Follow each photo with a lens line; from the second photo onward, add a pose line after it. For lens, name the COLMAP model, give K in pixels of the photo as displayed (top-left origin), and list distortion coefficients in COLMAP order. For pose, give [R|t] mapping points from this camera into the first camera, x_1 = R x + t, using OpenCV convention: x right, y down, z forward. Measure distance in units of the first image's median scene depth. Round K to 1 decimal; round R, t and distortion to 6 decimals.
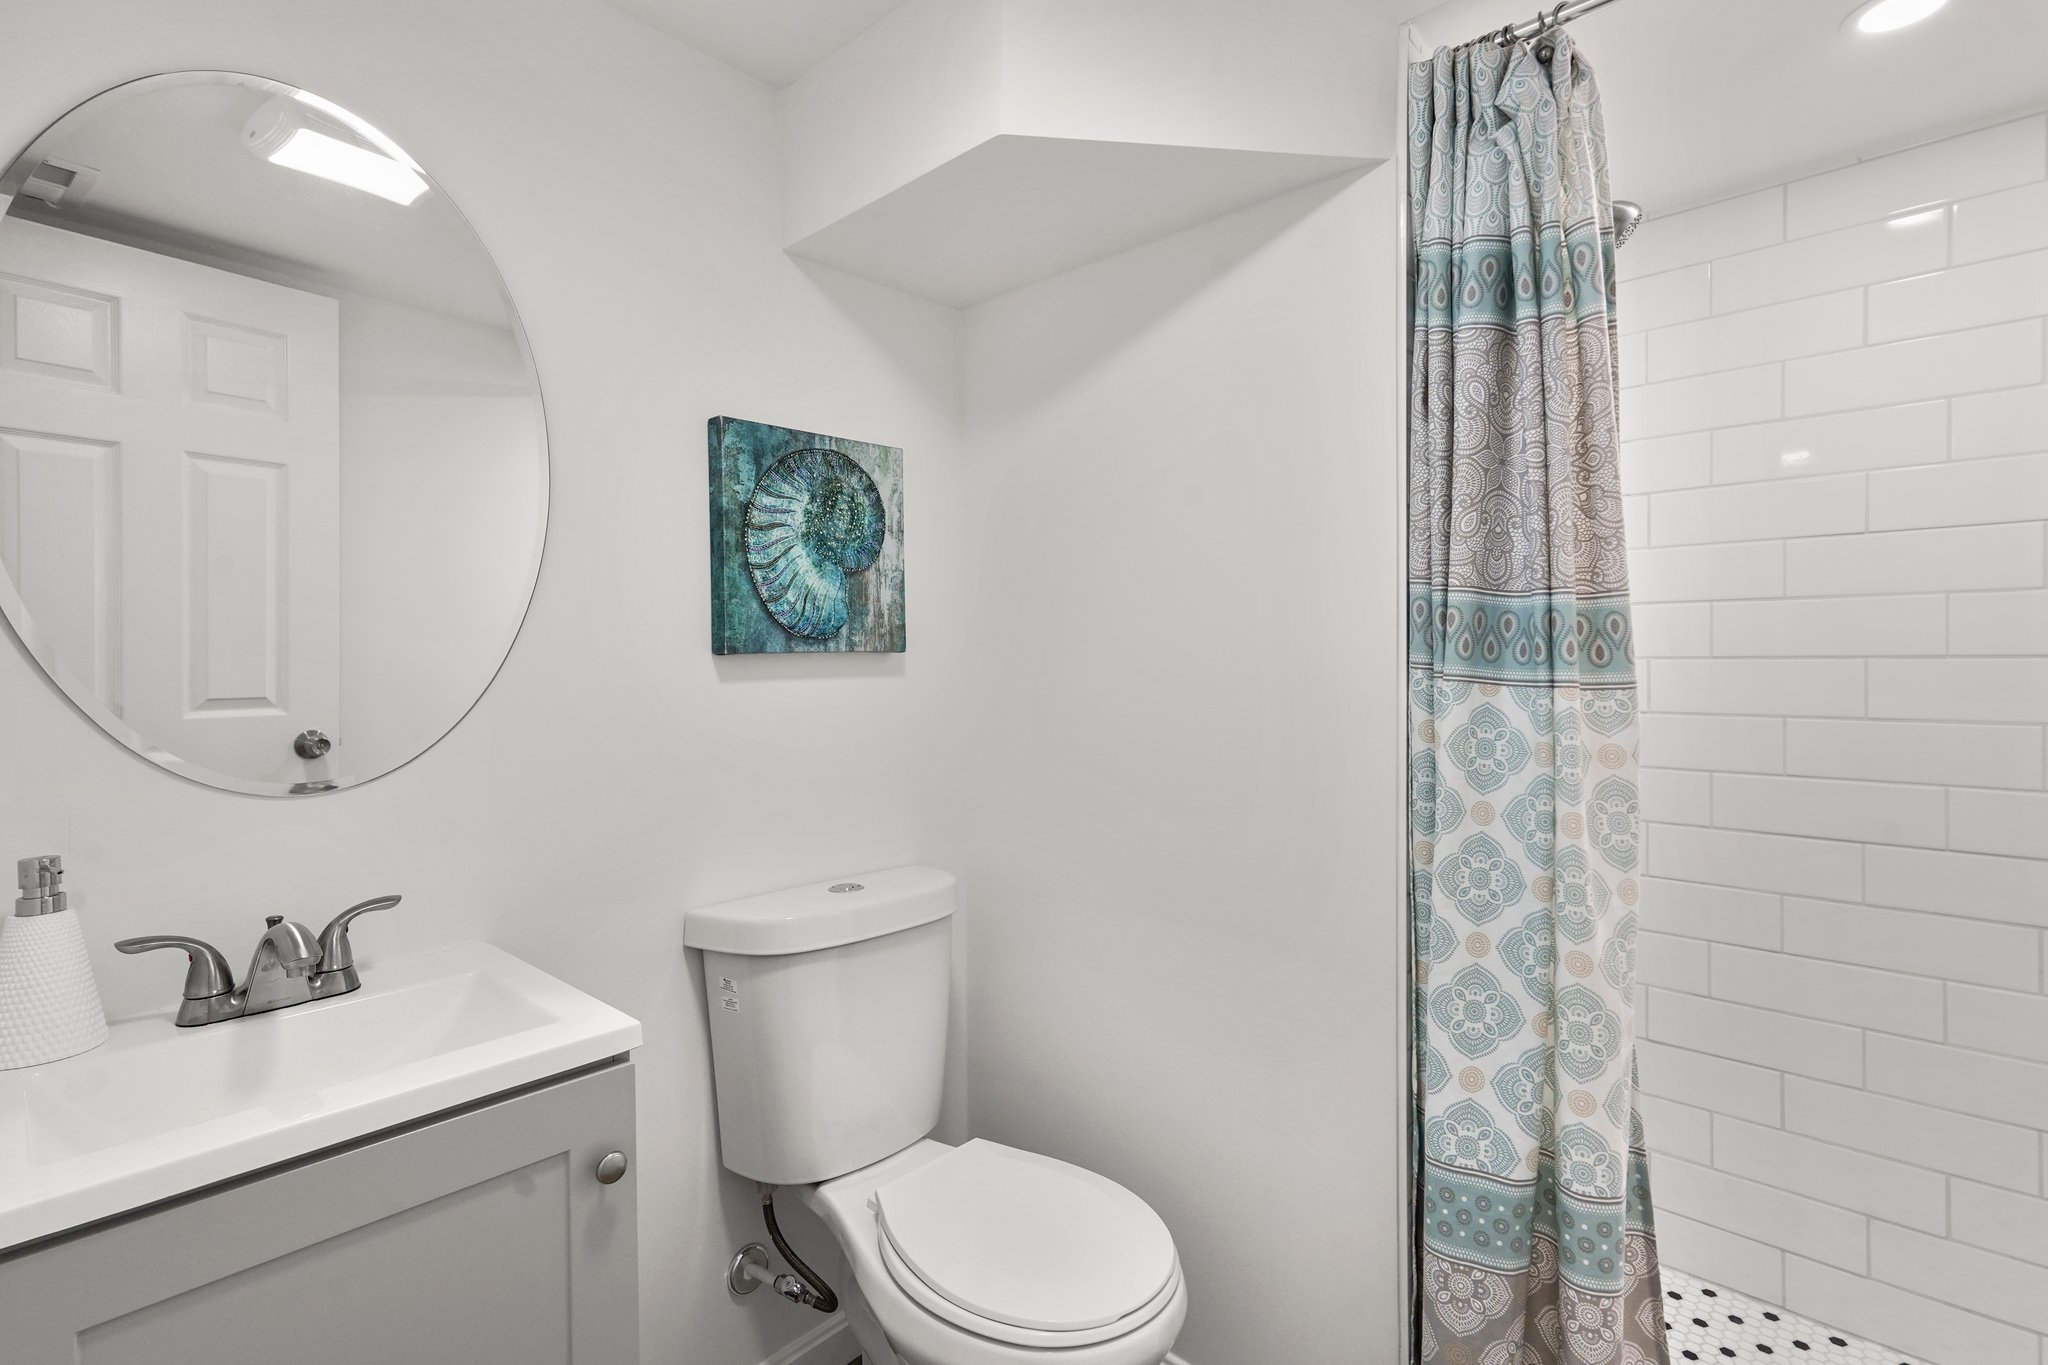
lens RADIAL K [[948.3, 0, 1032.8], [0, 948.3, 675.5], [0, 0, 1]] dist [0.001514, 0.000458]
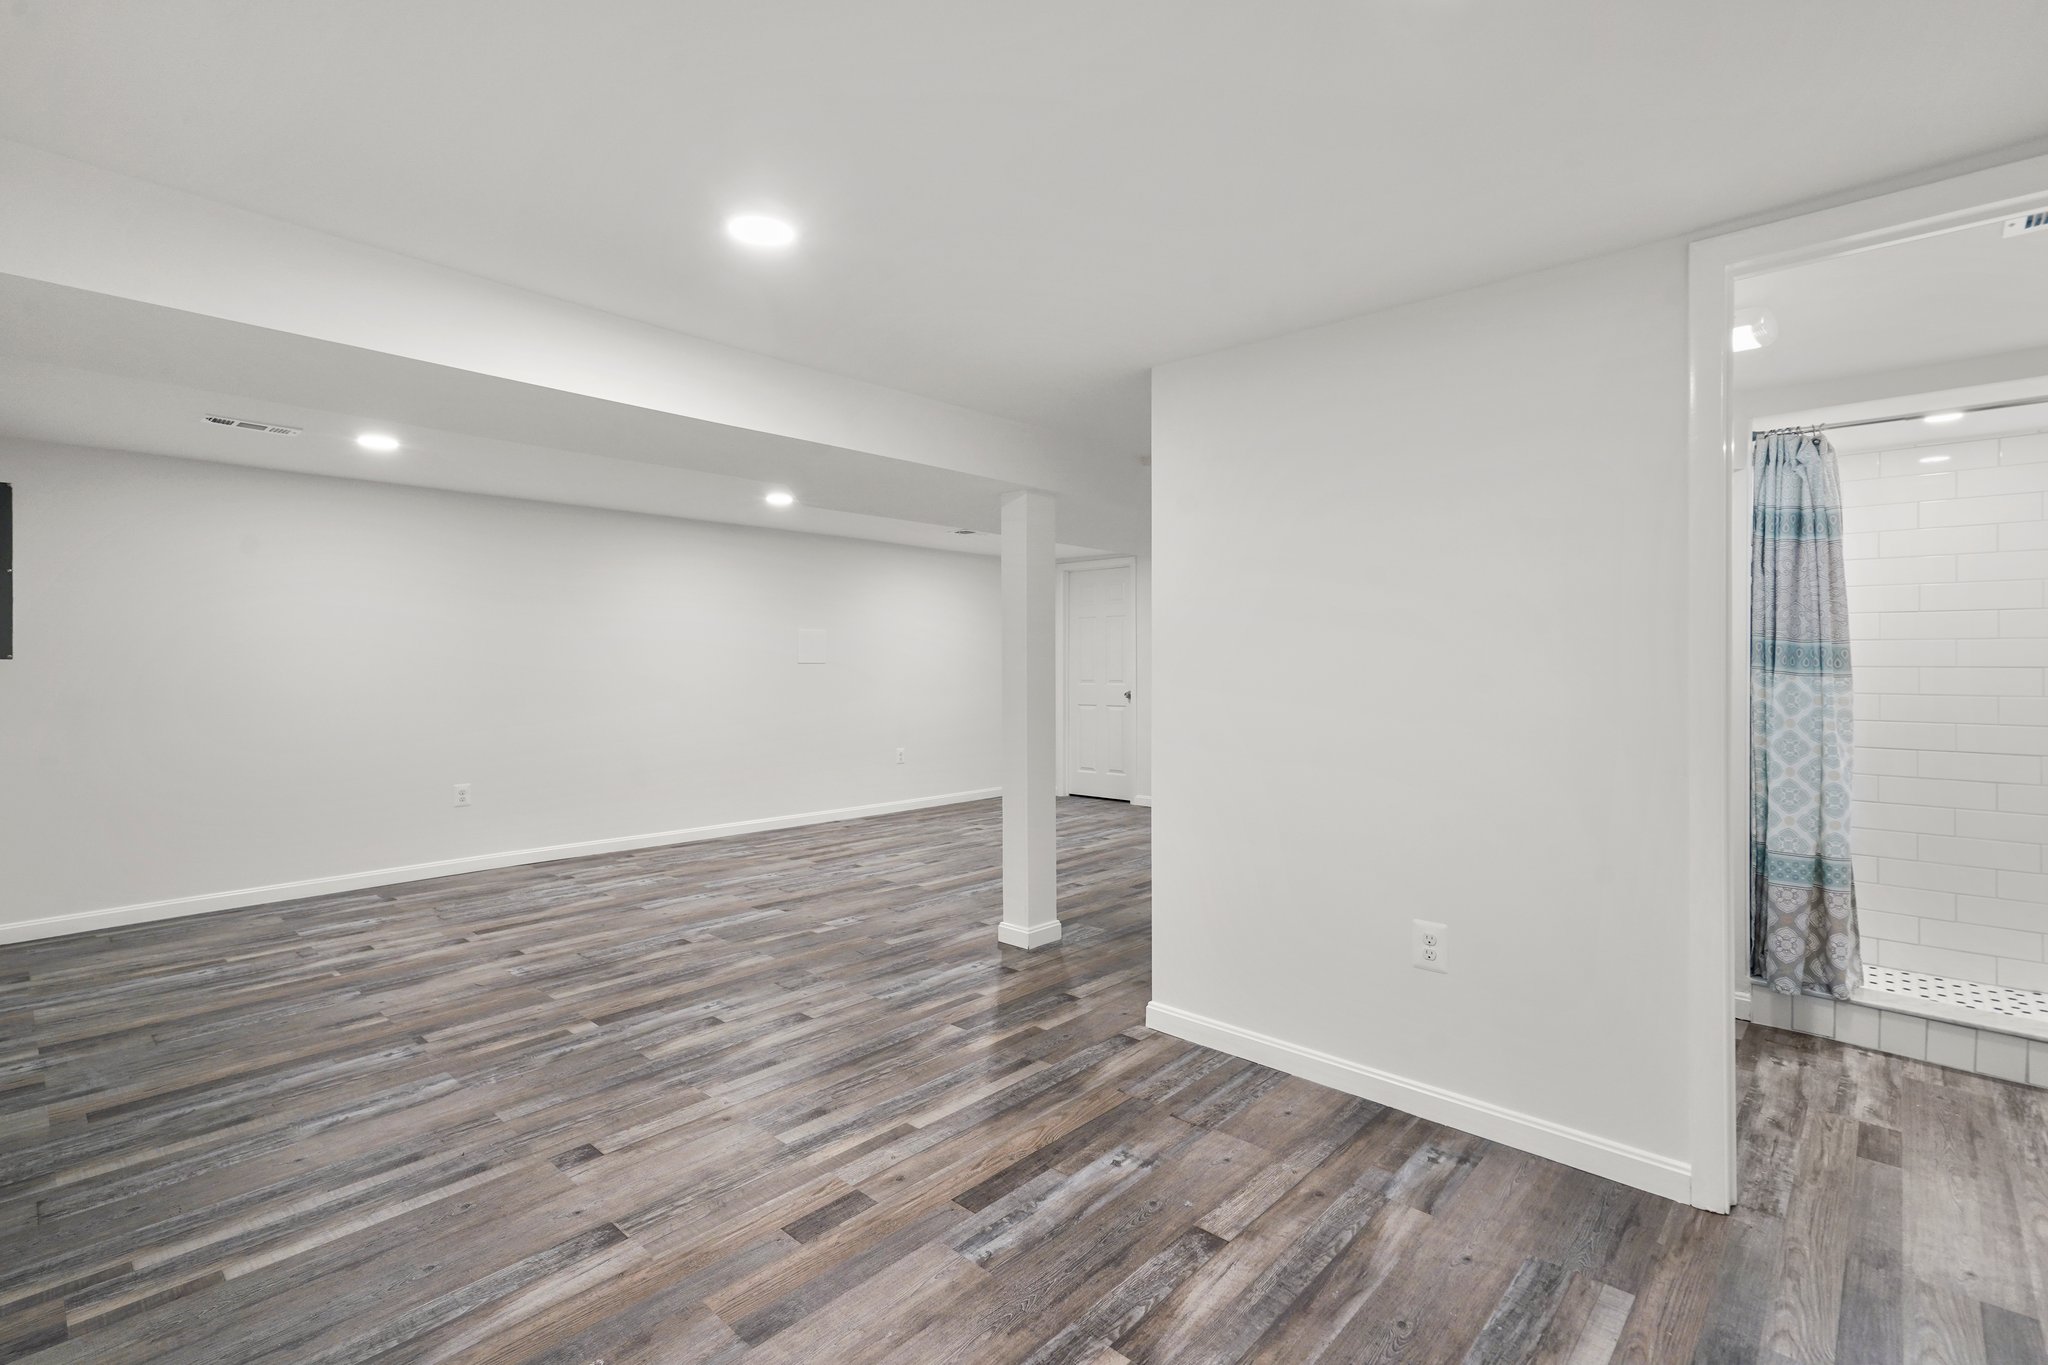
lens RADIAL K [[926.1, 0, 1016.2], [0, 926.1, 668.9], [0, 0, 1]] dist [0.002576, 0.001396]
pose [[0.999785, 0.004114, -0.020313, -1.679384], [-0.004229, 0.999975, -0.005621, 0.016418], [0.020290, 0.005706, 0.999778, -1.684053]]
